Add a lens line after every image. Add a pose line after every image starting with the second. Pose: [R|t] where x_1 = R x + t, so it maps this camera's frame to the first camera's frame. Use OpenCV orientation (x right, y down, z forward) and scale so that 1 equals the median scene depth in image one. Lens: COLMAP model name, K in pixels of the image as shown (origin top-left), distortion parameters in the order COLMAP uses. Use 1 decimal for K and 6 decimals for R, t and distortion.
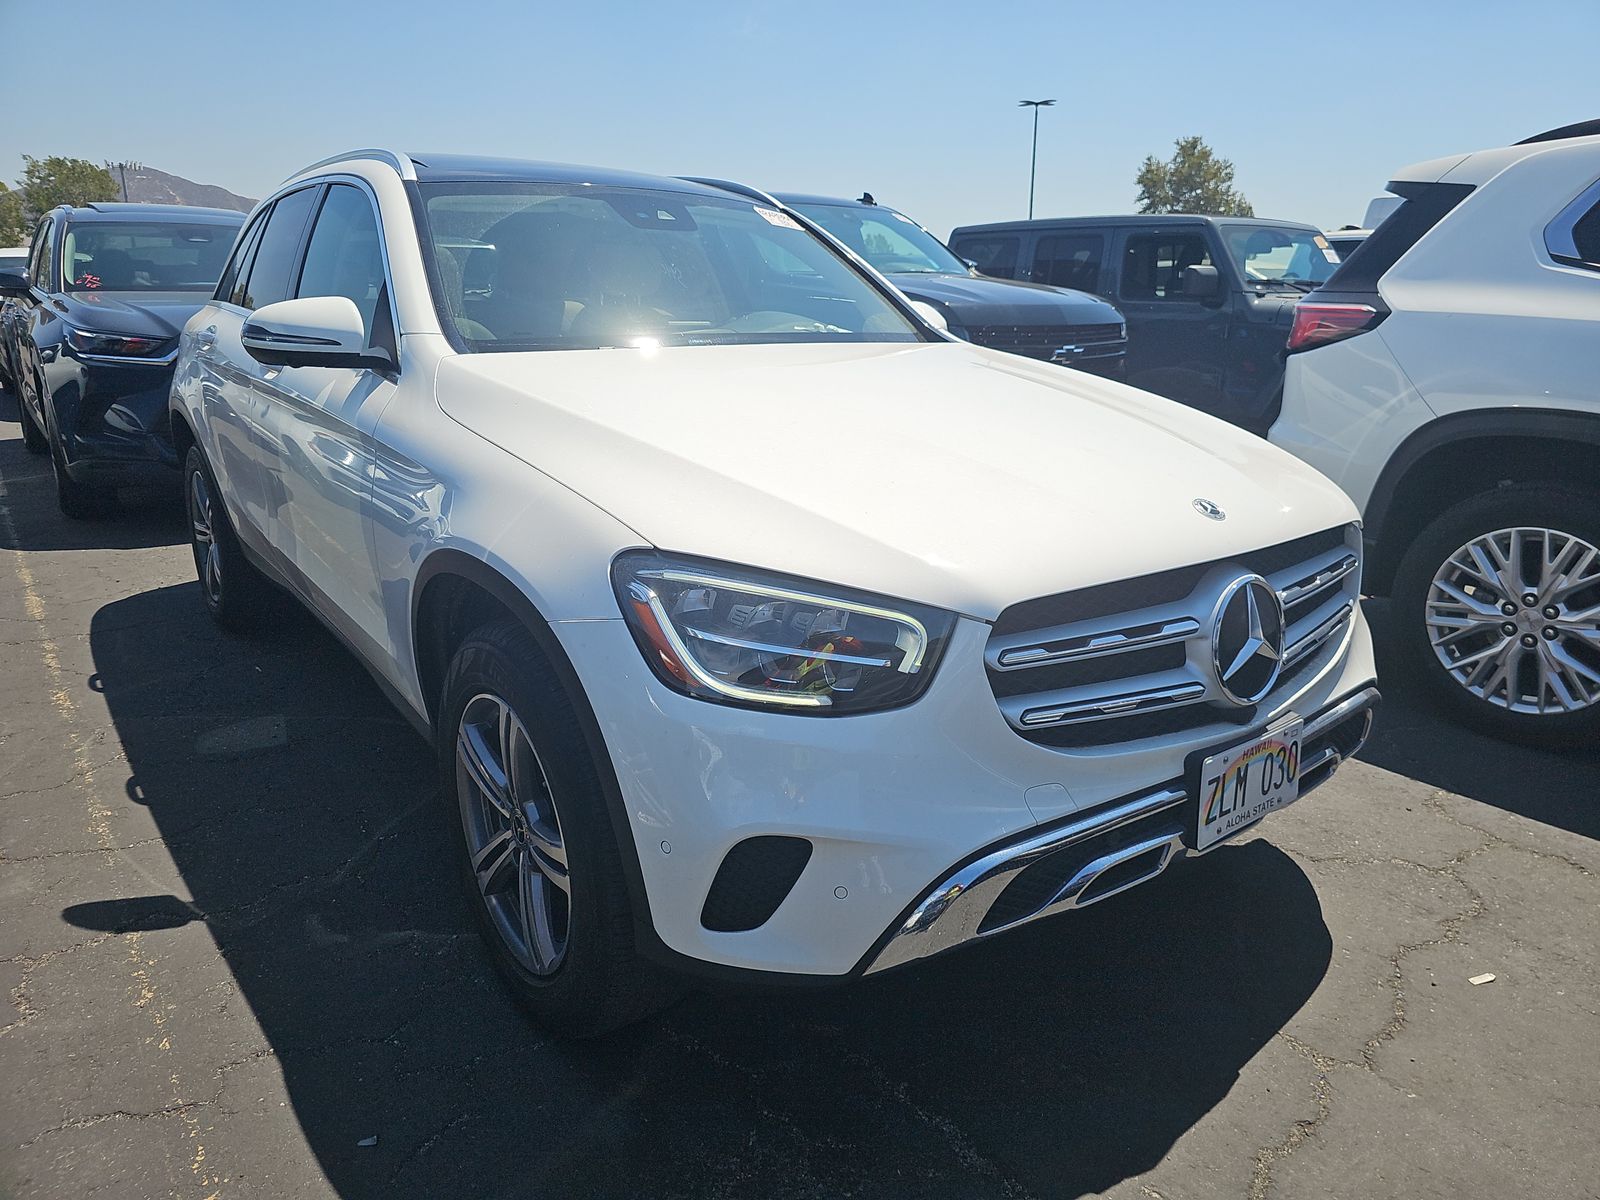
lens RADIAL K [[1080.6, 0, 826.5], [0, 1080.6, 602.3], [0, 0, 1]] dist [0.046764, -0.048593]
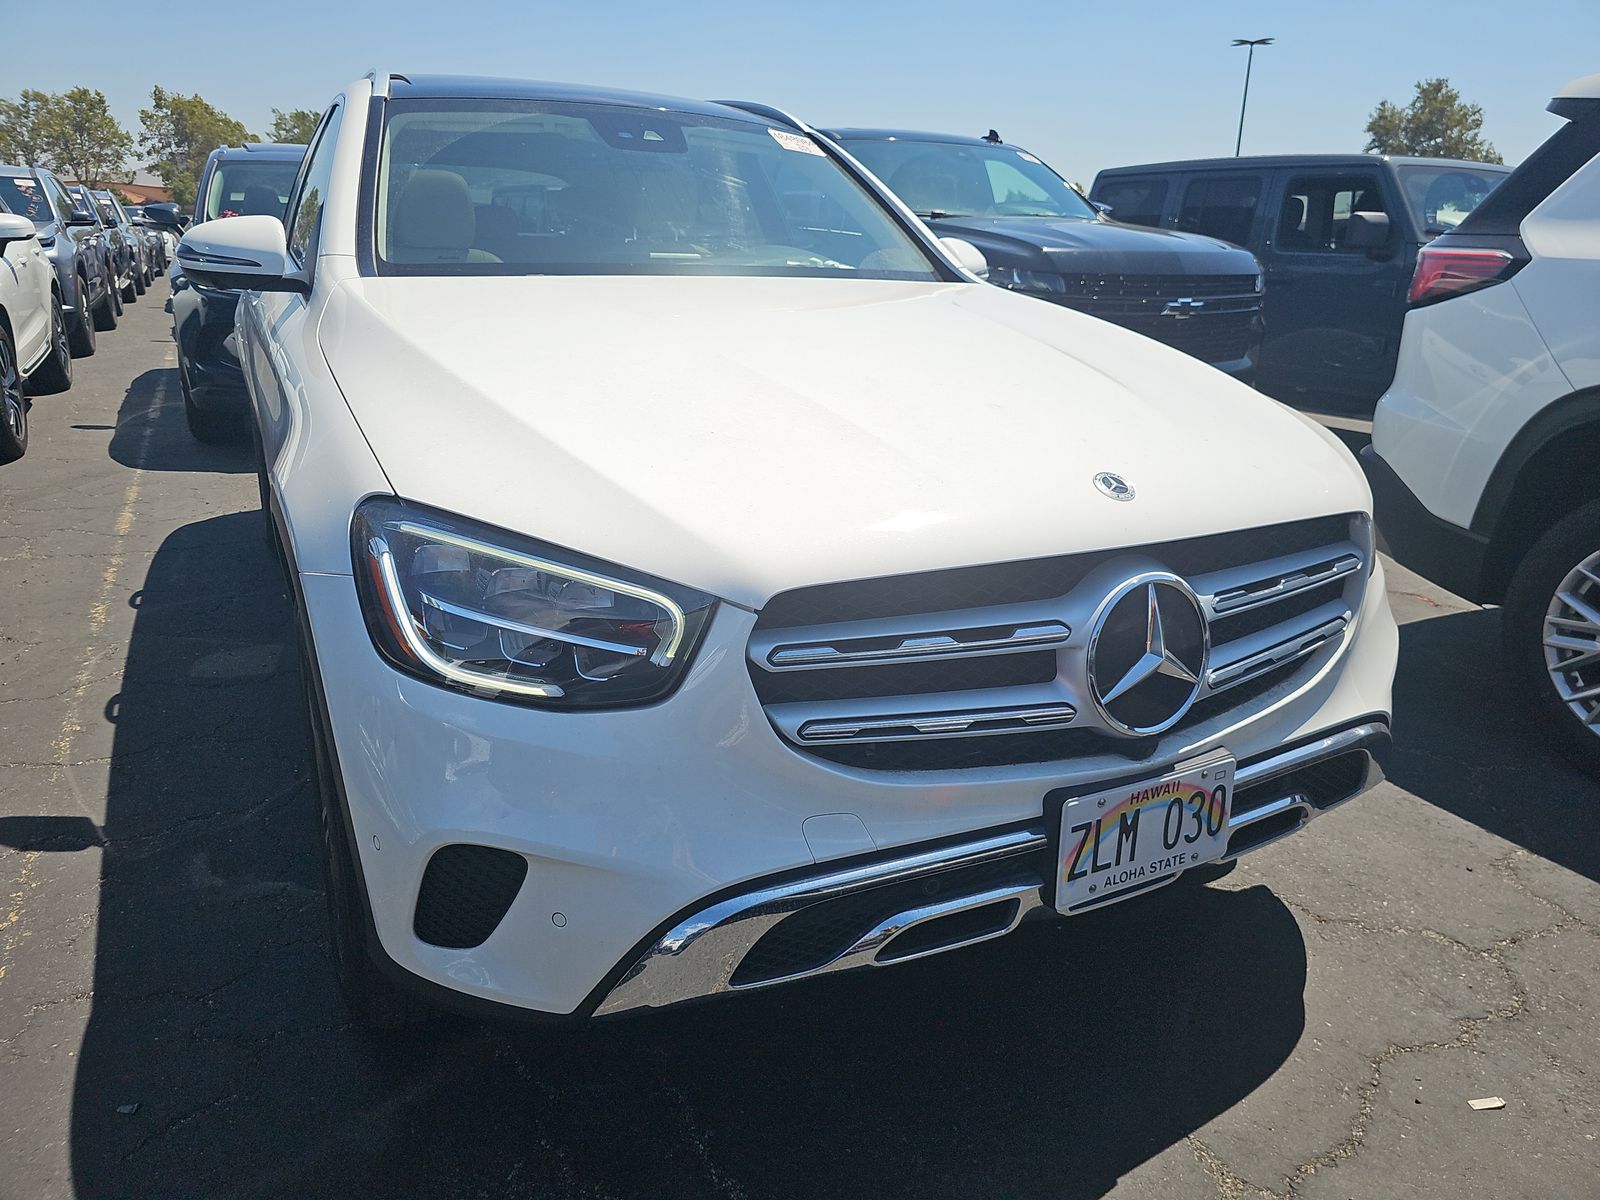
lens RADIAL K [[1083.3, 0, 800.0], [0, 1083.3, 600.0], [0, 0, 1]] dist [0.032386, -0.031789]
pose [[0.982053, 0.071540, -0.174509, 0.161036], [-0.065144, 0.996987, 0.042116, -0.012559], [0.176996, -0.029992, 0.983754, 0.106781]]
